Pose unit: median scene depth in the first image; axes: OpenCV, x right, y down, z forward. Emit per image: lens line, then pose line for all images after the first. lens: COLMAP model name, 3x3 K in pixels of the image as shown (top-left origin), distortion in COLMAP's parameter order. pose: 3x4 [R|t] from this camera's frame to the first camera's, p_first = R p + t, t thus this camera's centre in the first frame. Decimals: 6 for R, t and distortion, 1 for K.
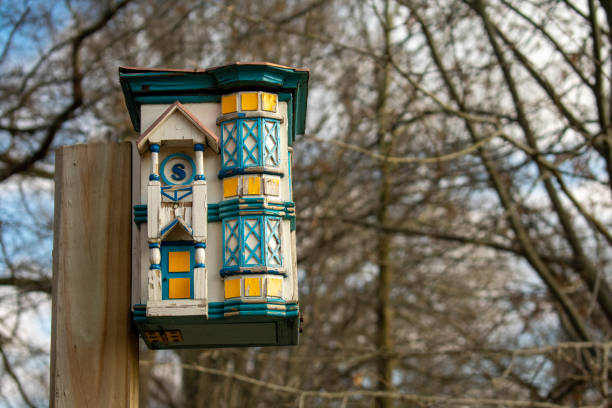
lens RADIAL K [[1322.2, 0, 306.0], [0, 1322.2, 204.0], [0, 0, 1]] dist [0.023886, -0.044941]
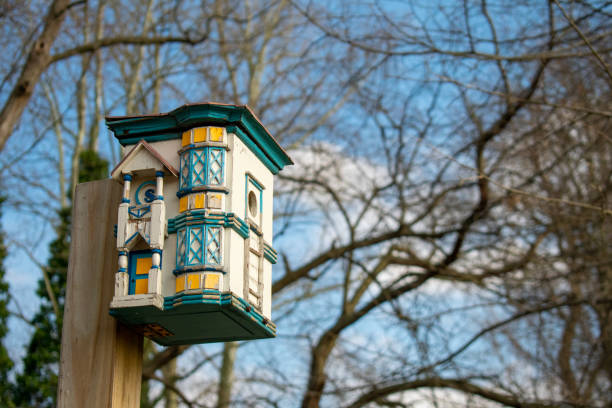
lens RADIAL K [[1322.2, 0, 306.0], [0, 1322.2, 204.0], [0, 0, 1]] dist [0.023886, -0.044941]
pose [[0.951417, -0.073921, -0.298900, 0.423534], [0.051077, 0.995194, -0.083541, 0.096742], [0.303639, 0.064216, 0.950621, -0.141894]]
